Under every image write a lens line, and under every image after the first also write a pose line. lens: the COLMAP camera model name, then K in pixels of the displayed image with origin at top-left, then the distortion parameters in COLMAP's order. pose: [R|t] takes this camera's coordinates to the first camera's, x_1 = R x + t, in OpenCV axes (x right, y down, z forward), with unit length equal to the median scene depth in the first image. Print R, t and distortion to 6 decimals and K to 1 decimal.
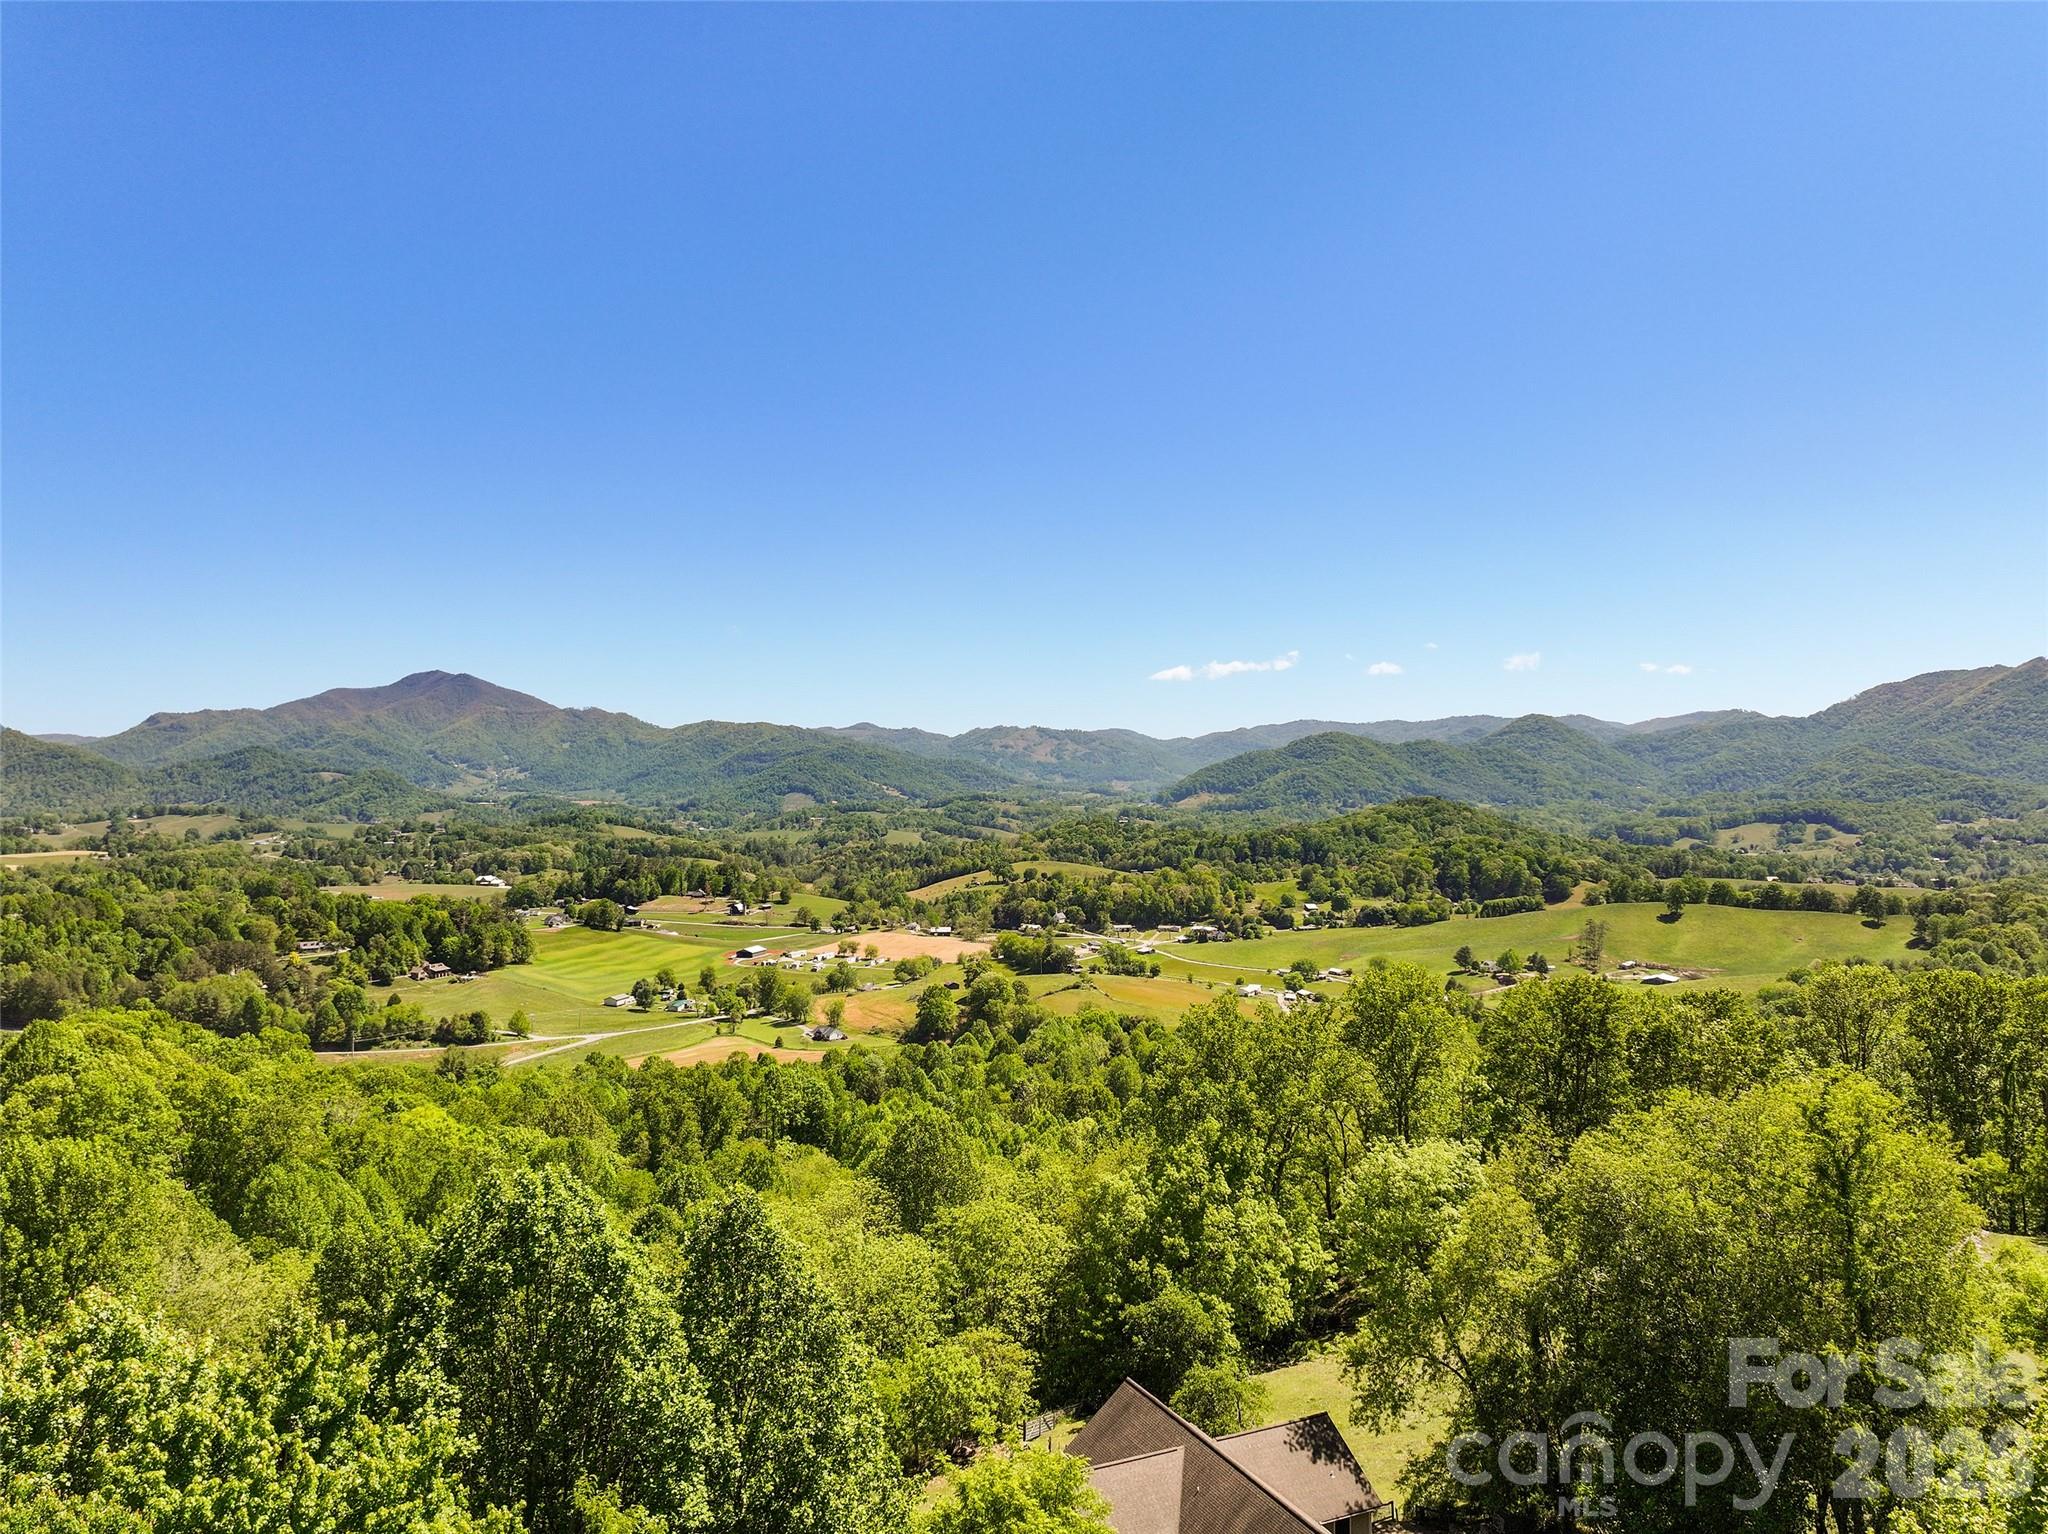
lens RADIAL K [[1439.5, 0, 1027.4], [0, 1439.5, 766.6], [0, 0, 1]] dist [-0.003066, 0.011772]
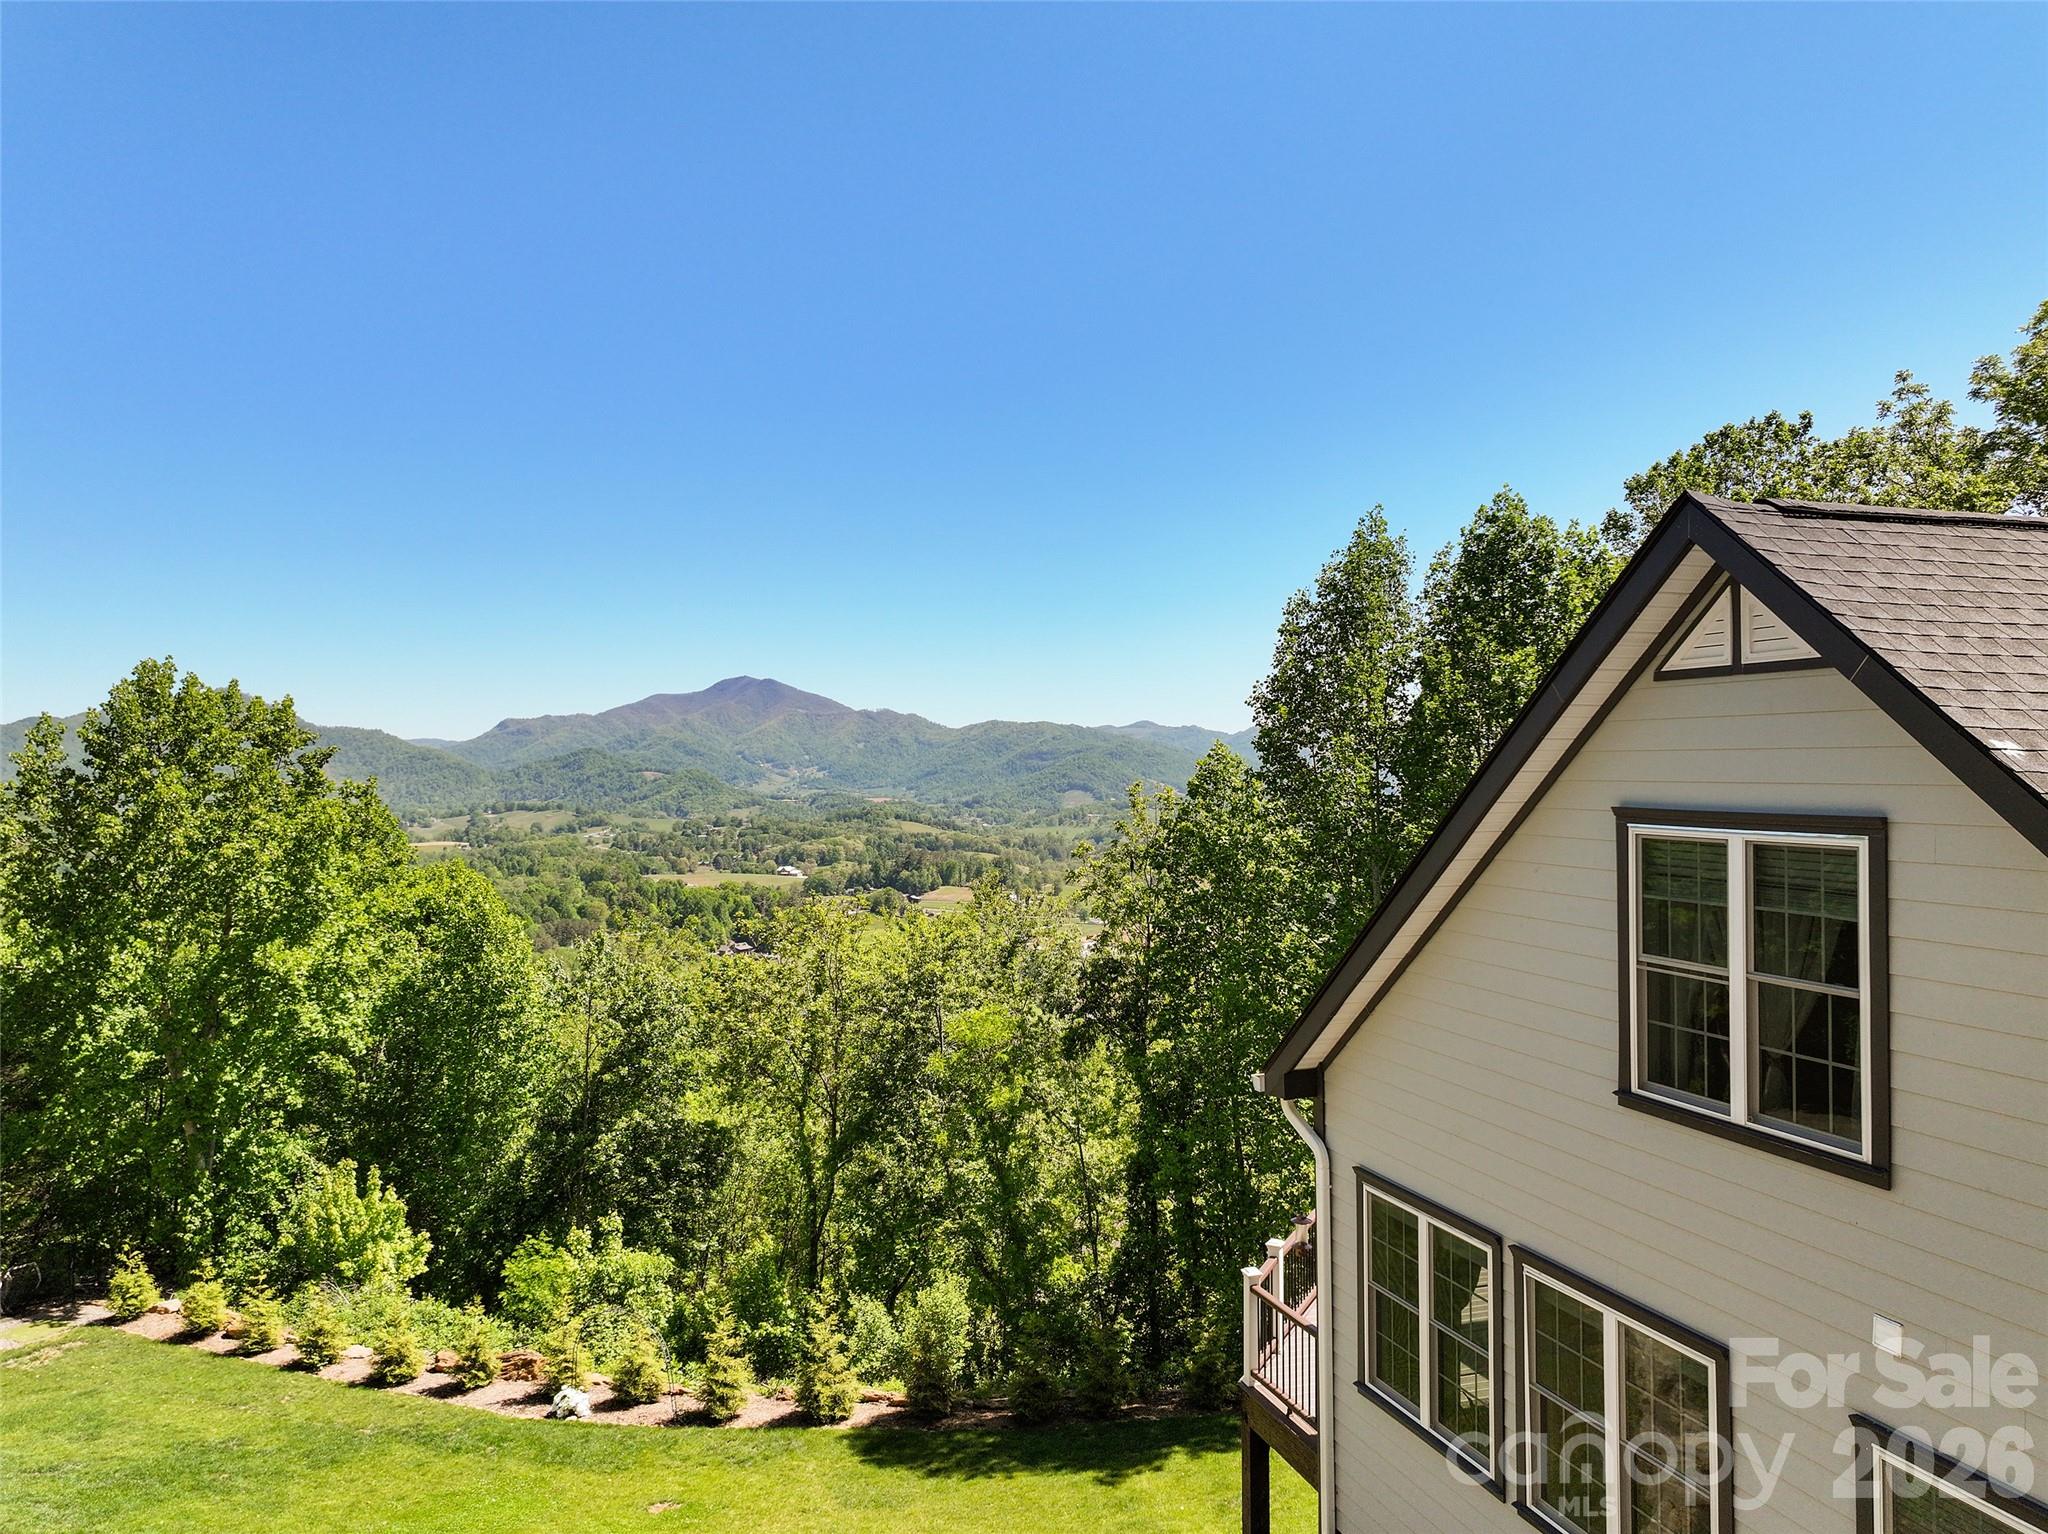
lens RADIAL K [[1439.5, 0, 1038.9], [0, 1439.5, 758.2], [0, 0, 1]] dist [-0.003066, 0.011772]
pose [[0.982249, -0.005263, -0.187506, 0.009646], [0.004449, 0.999979, -0.004762, 0.000329], [0.187527, 0.003844, 0.982252, -0.018970]]
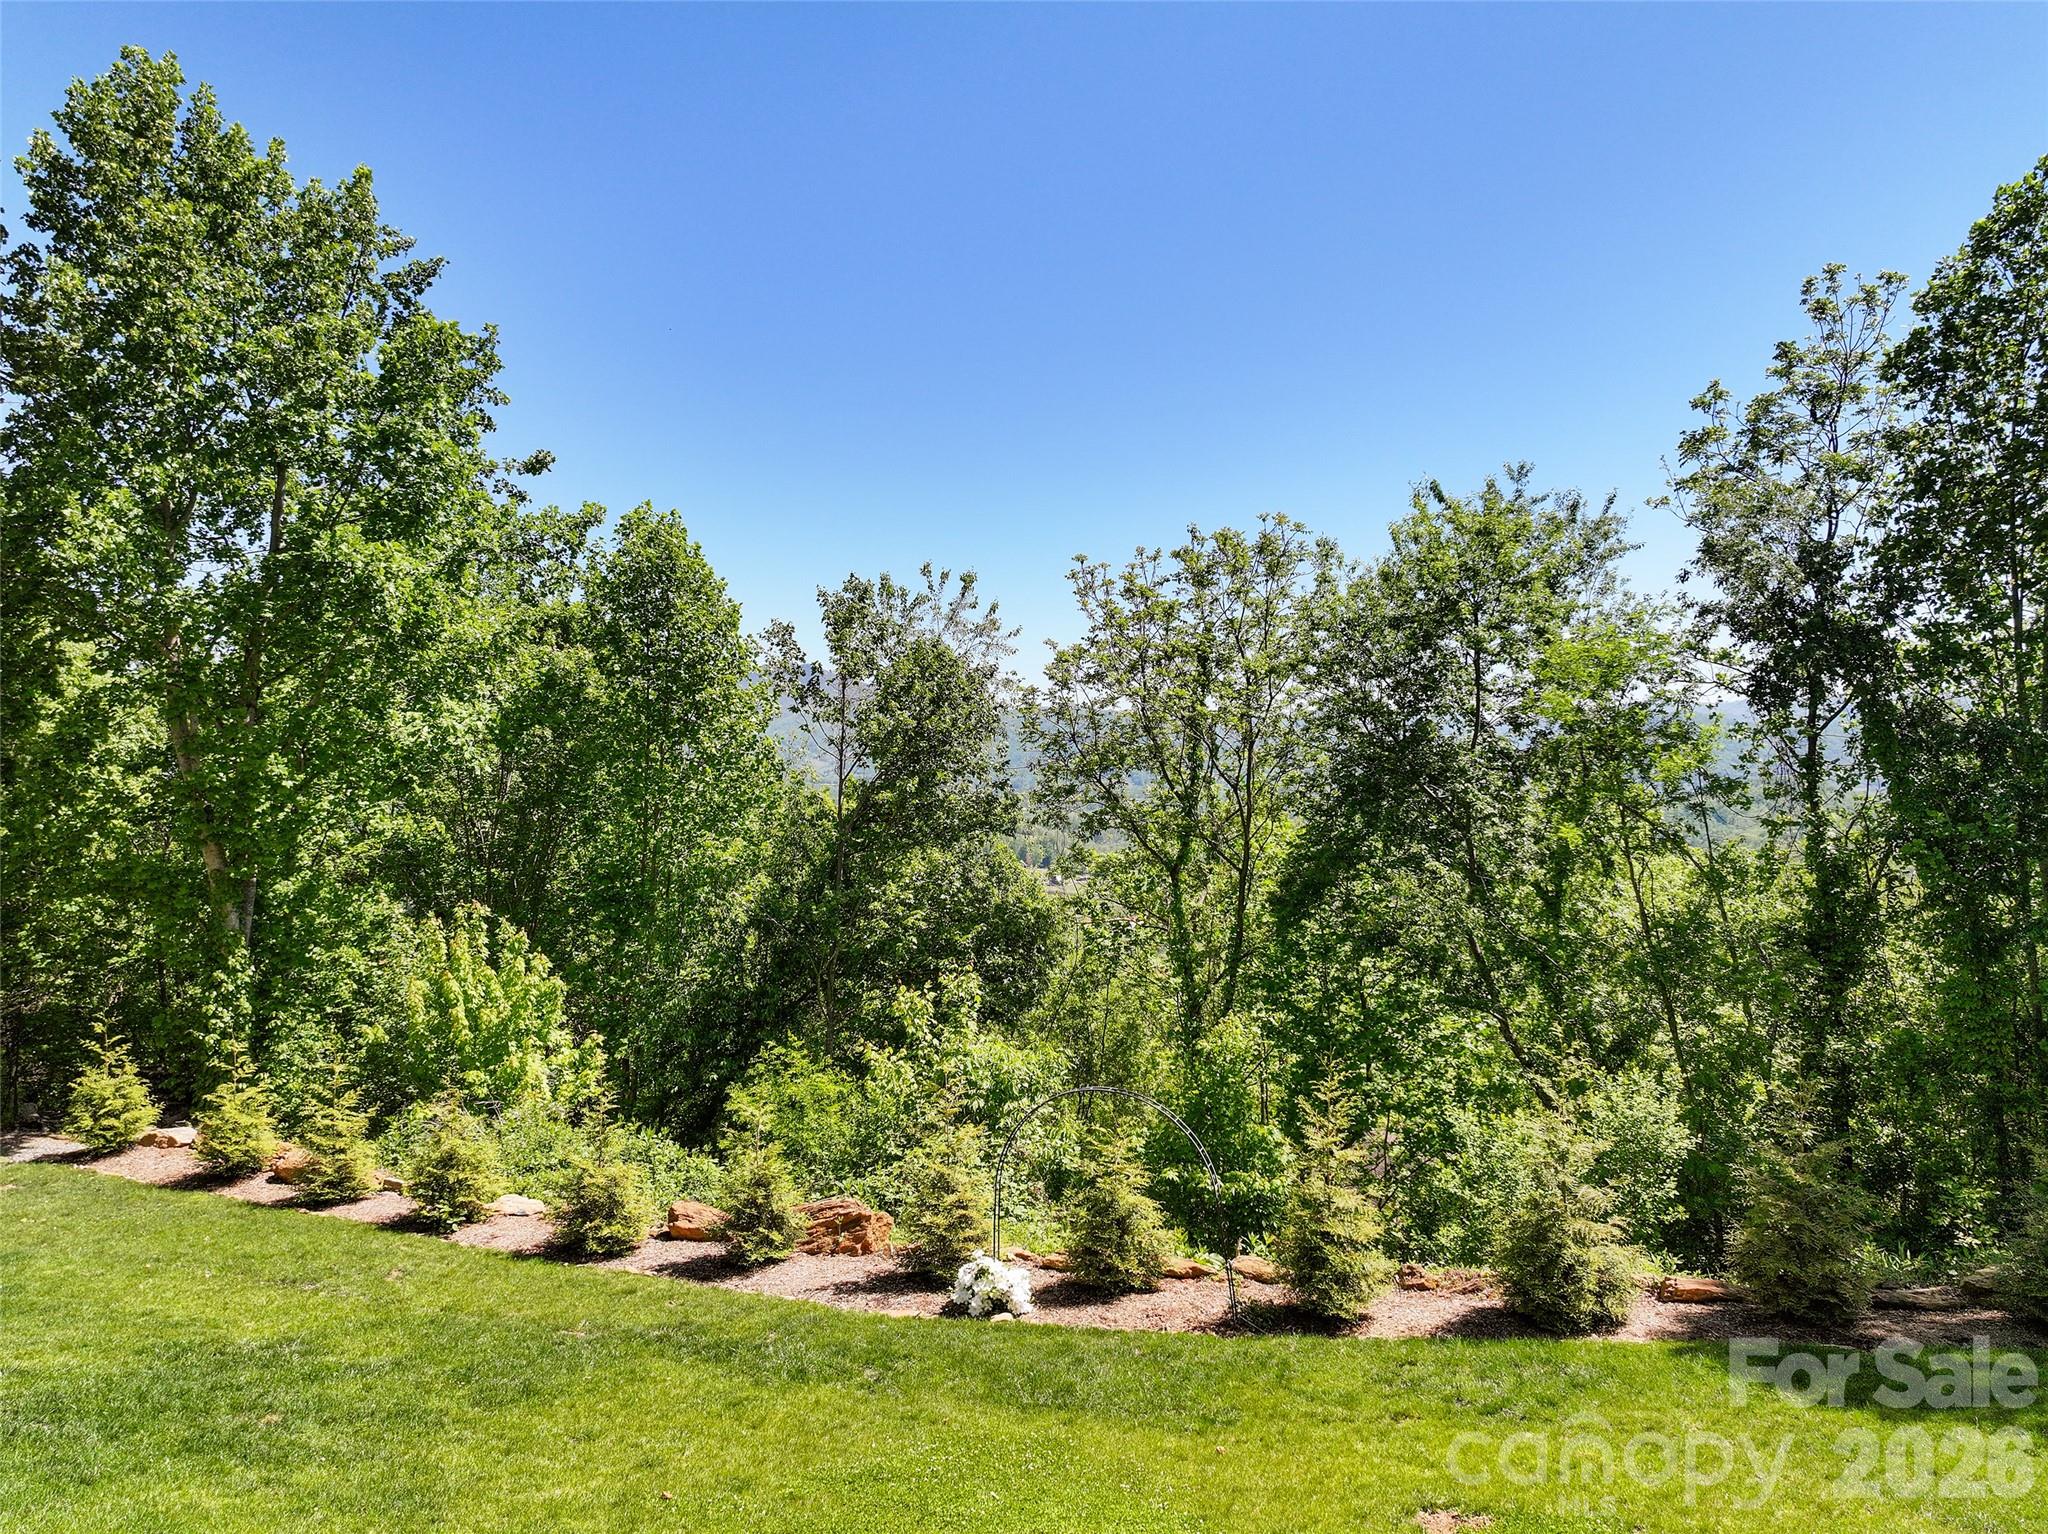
lens RADIAL K [[1439.5, 0, 1021.7], [0, 1439.5, 762.7], [0, 0, 1]] dist [-0.003066, 0.011772]
pose [[0.975166, -0.004873, -0.221422, -0.457447], [0.006391, 0.999961, 0.006143, 0.316967], [0.221383, -0.007406, 0.975159, 0.534224]]
